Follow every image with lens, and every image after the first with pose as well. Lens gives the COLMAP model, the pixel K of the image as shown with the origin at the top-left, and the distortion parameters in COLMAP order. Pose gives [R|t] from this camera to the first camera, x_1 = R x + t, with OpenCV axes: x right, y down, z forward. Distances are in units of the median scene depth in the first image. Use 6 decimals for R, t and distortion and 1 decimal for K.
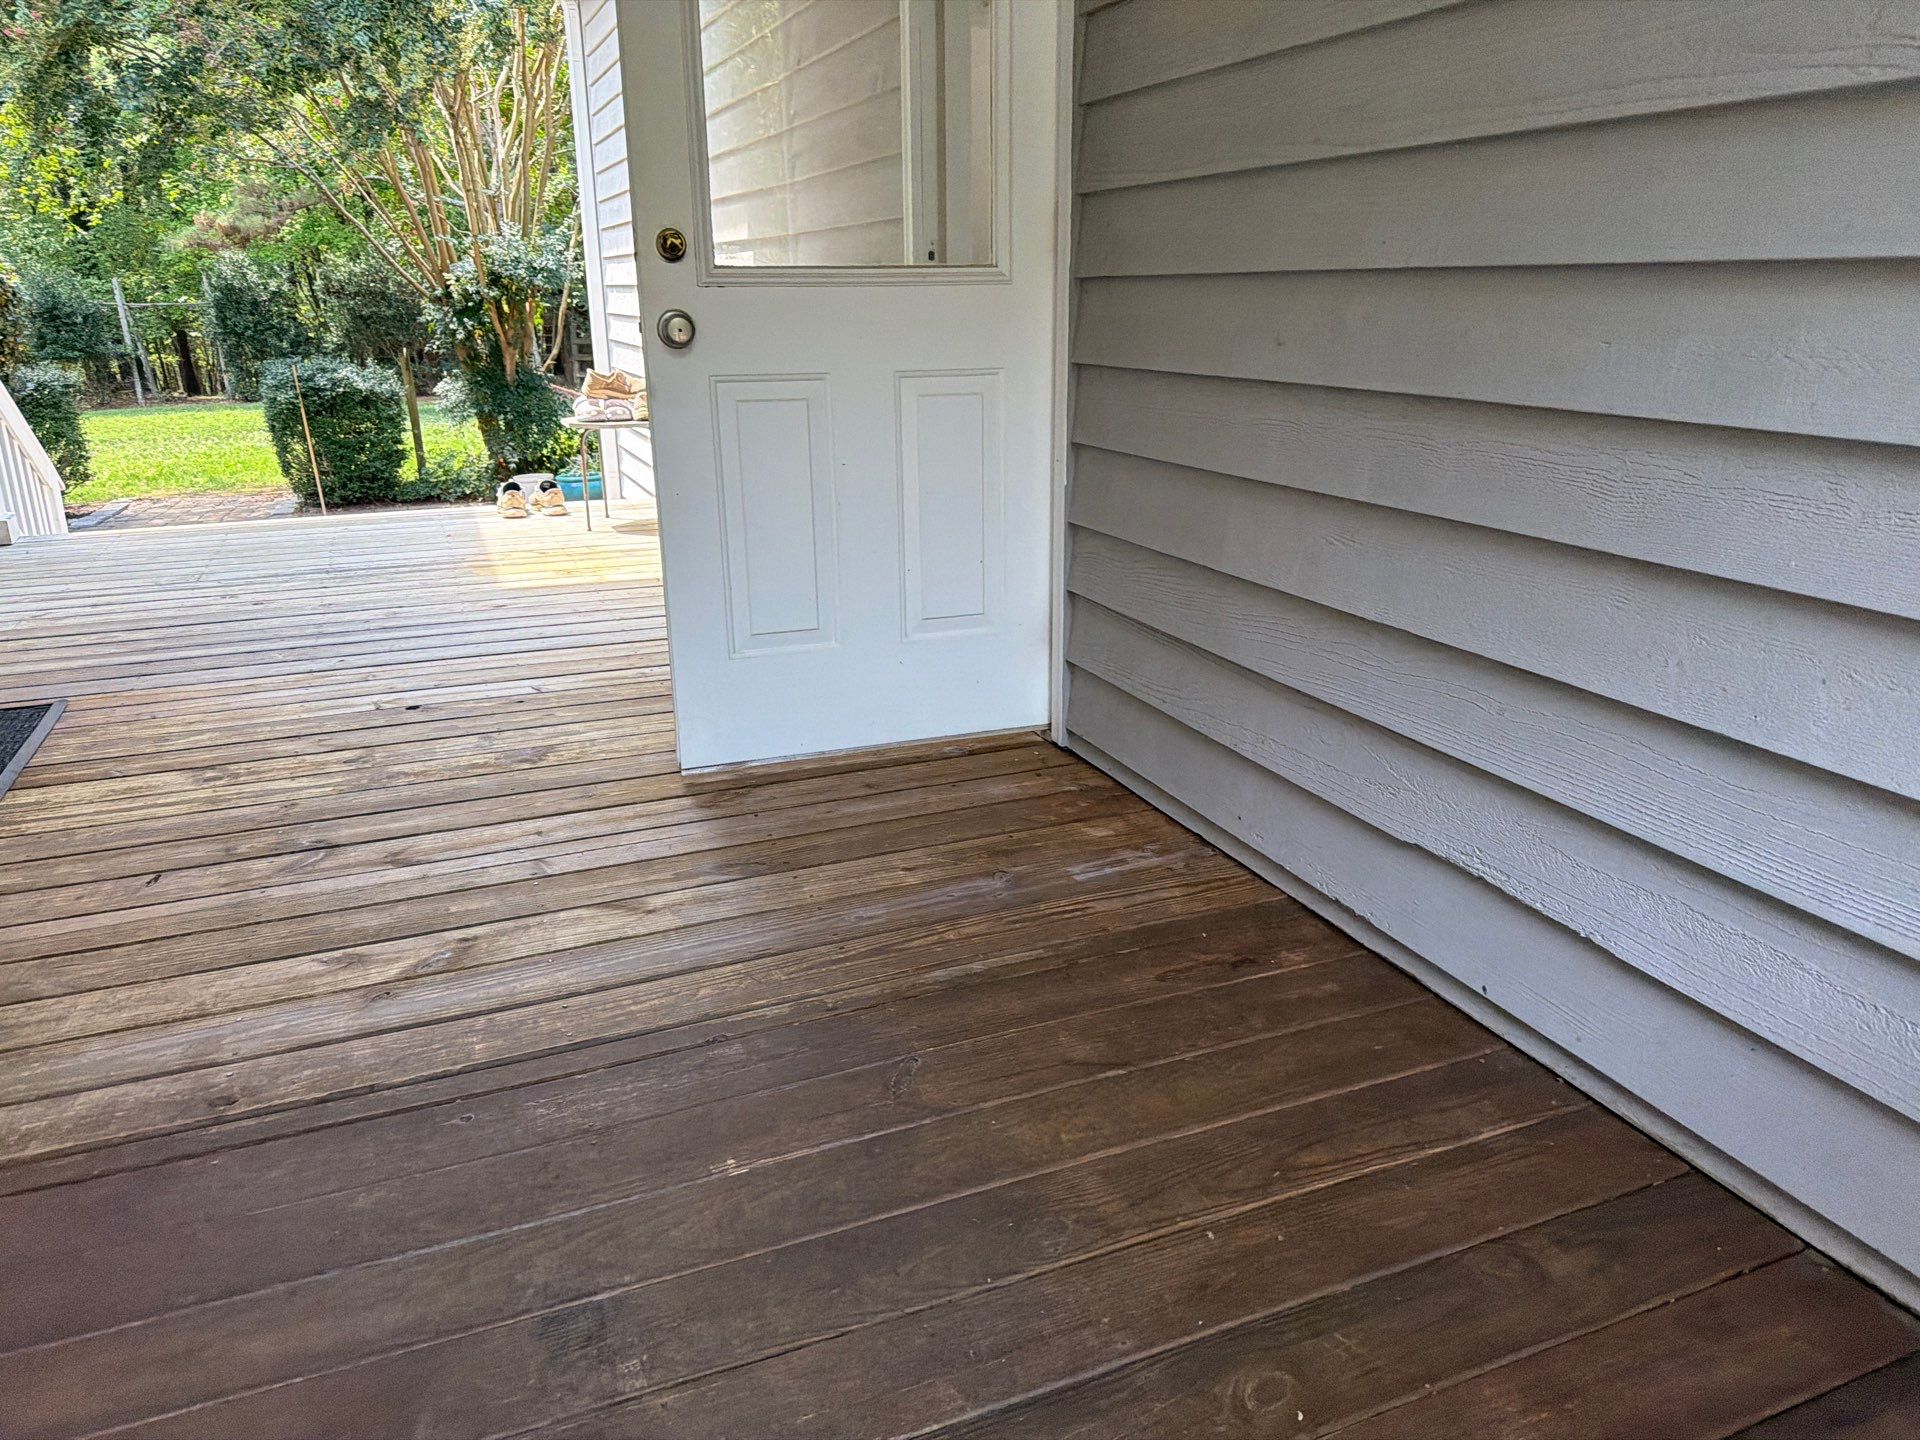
lens RADIAL K [[1362.8, 0, 960.7], [0, 1362.8, 714.9], [0, 0, 1]] dist [0.013065, -0.001227]
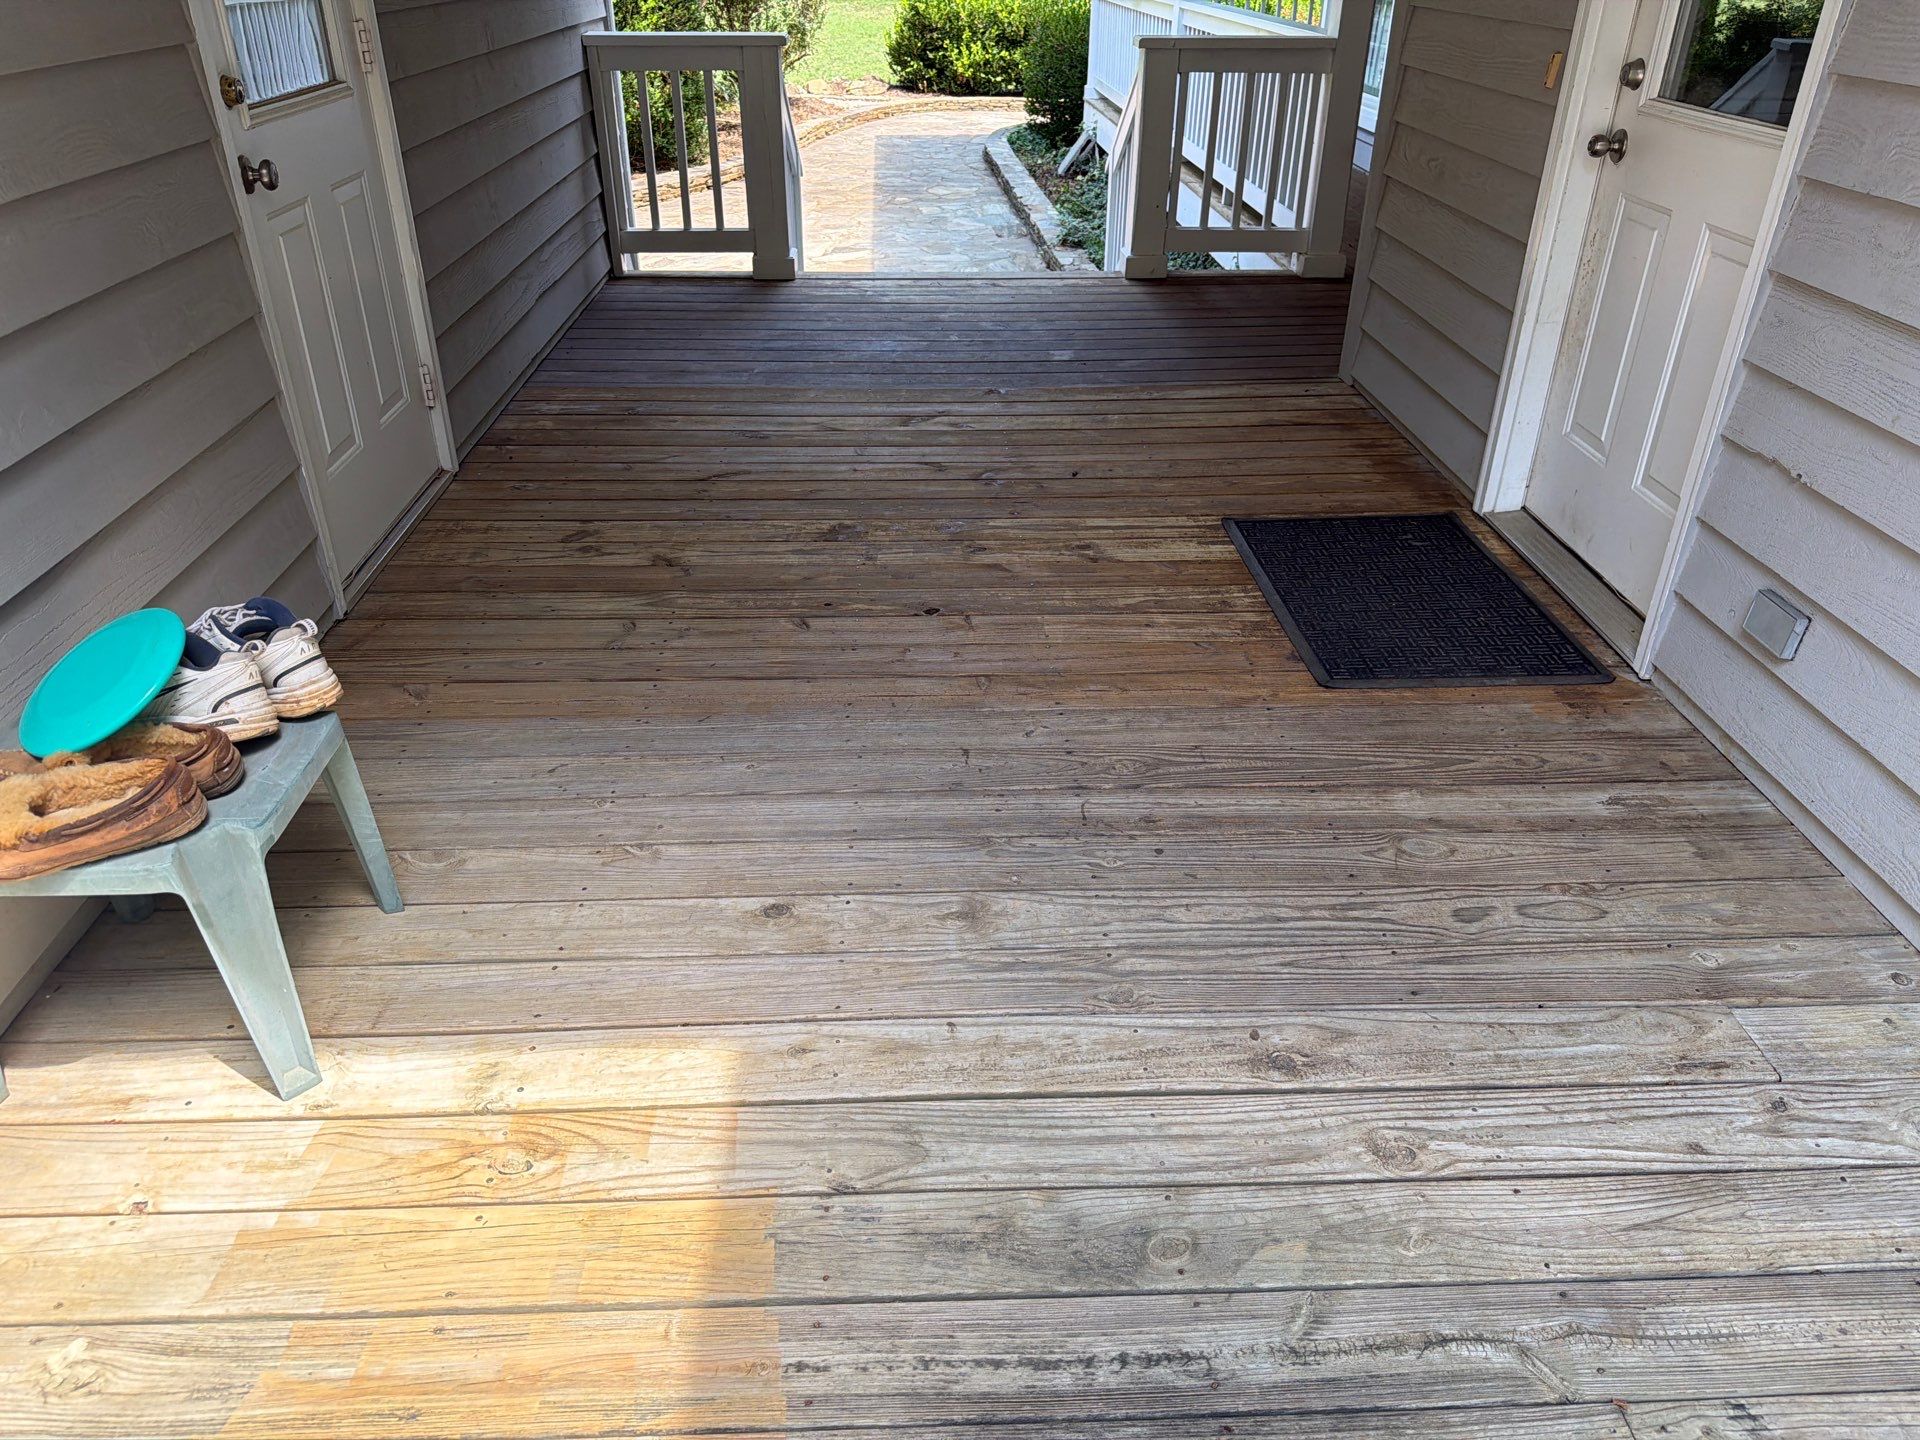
lens RADIAL K [[1362.8, 0, 955.8], [0, 1362.8, 720.1], [0, 0, 1]] dist [0.013065, -0.001227]
pose [[-0.941798, -0.156049, 0.297767, -0.980268], [0.115326, 0.682021, 0.722182, -0.876825], [-0.315779, 0.714490, -0.624330, 2.264002]]
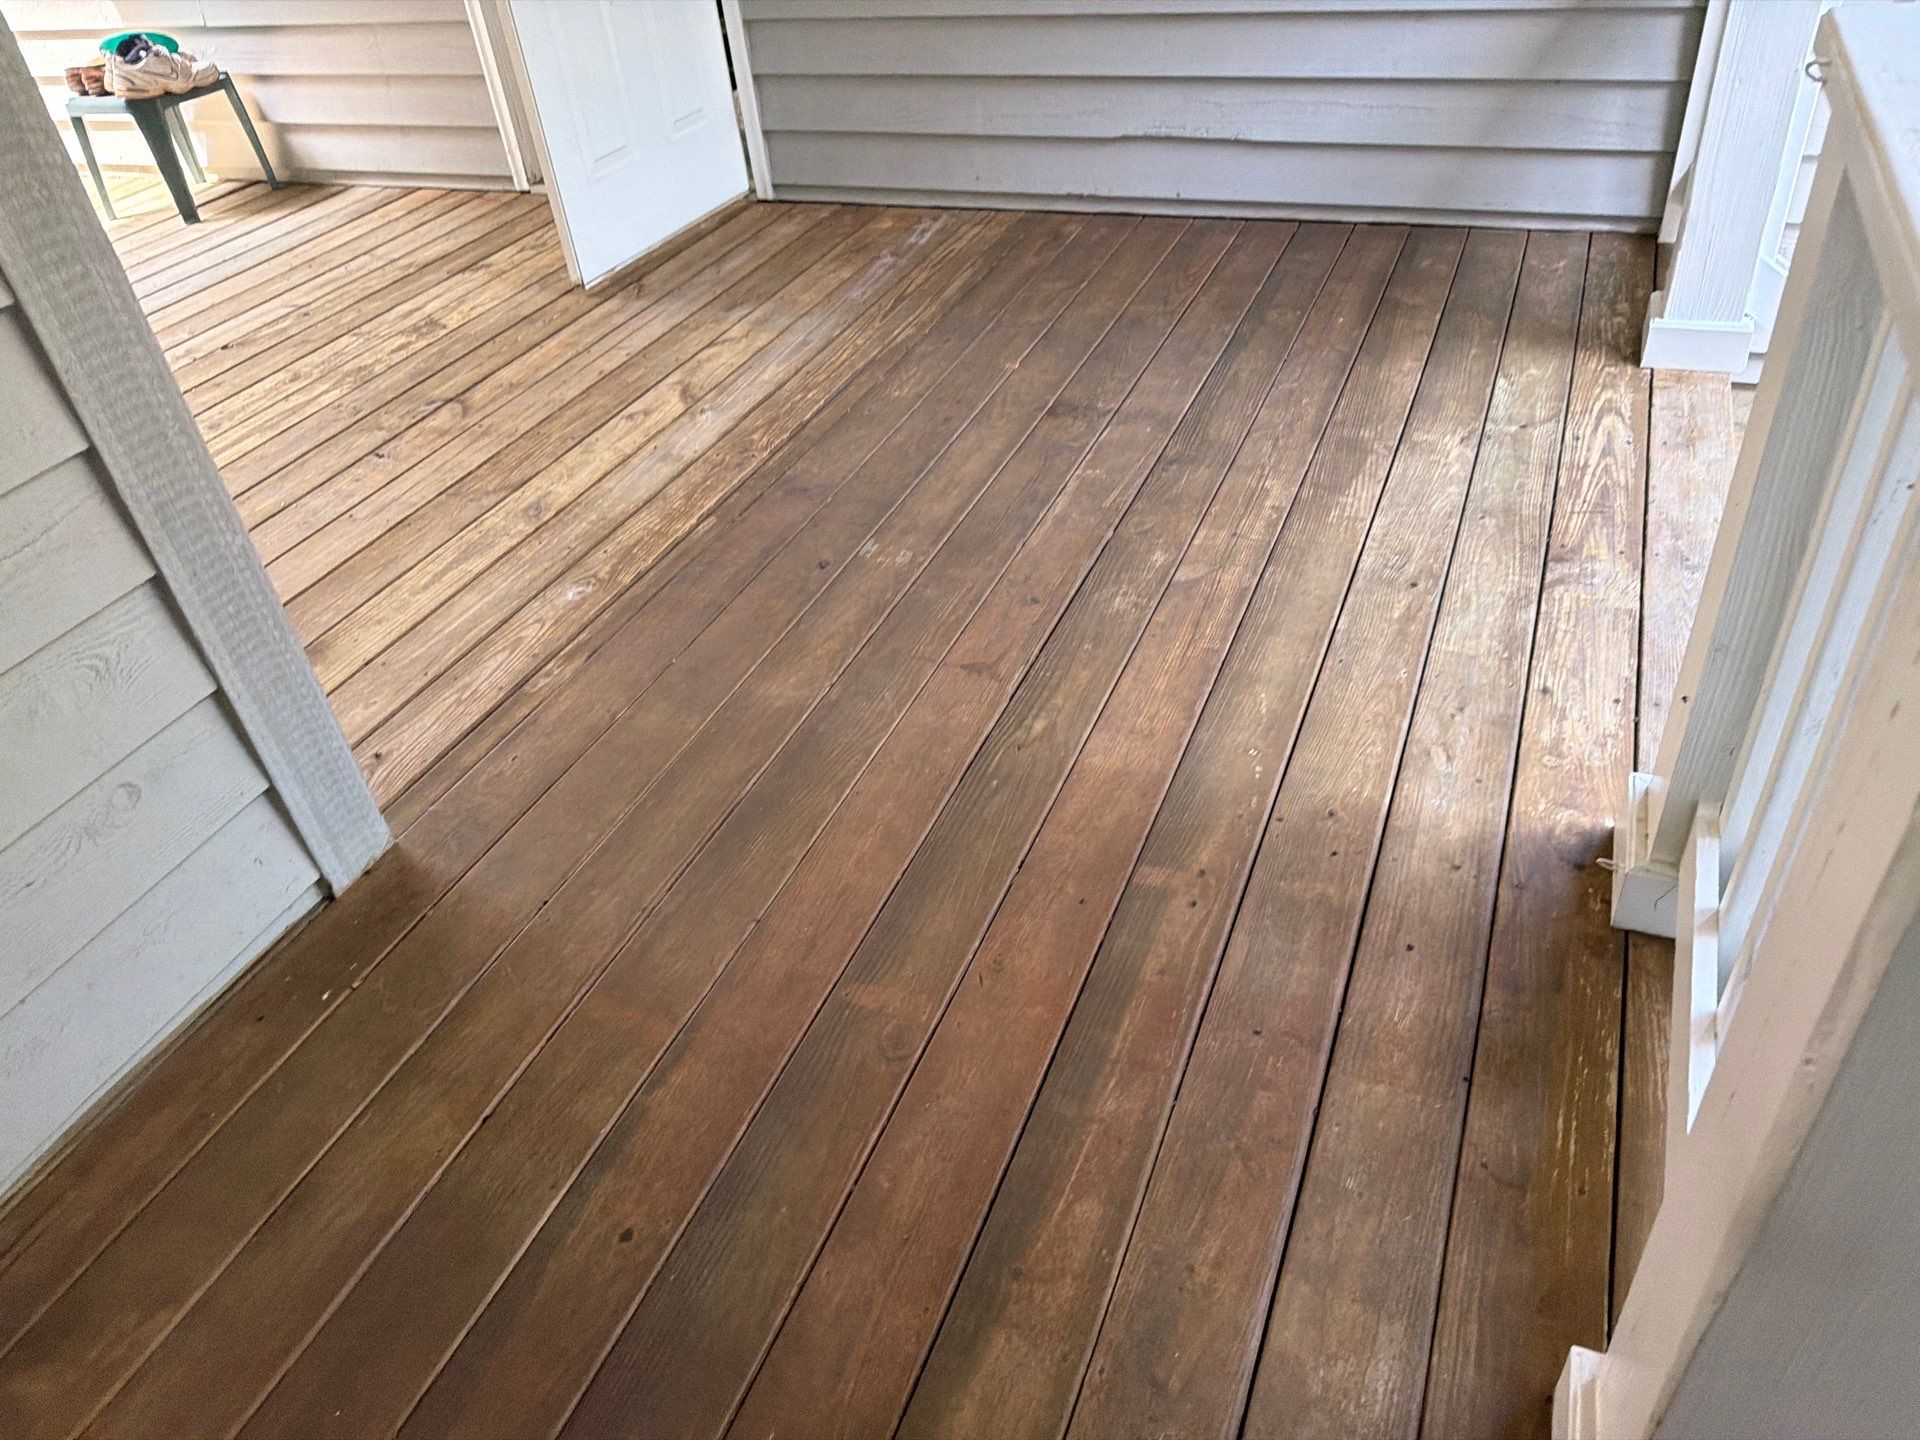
lens RADIAL K [[1362.8, 0, 967.0], [0, 1362.8, 723.2], [0, 0, 1]] dist [0.013065, -0.001227]
pose [[0.695594, -0.473986, 0.539895, -0.987406], [0.290265, 0.872835, 0.392308, -0.000099], [-0.657188, -0.116174, 0.744720, -0.295724]]
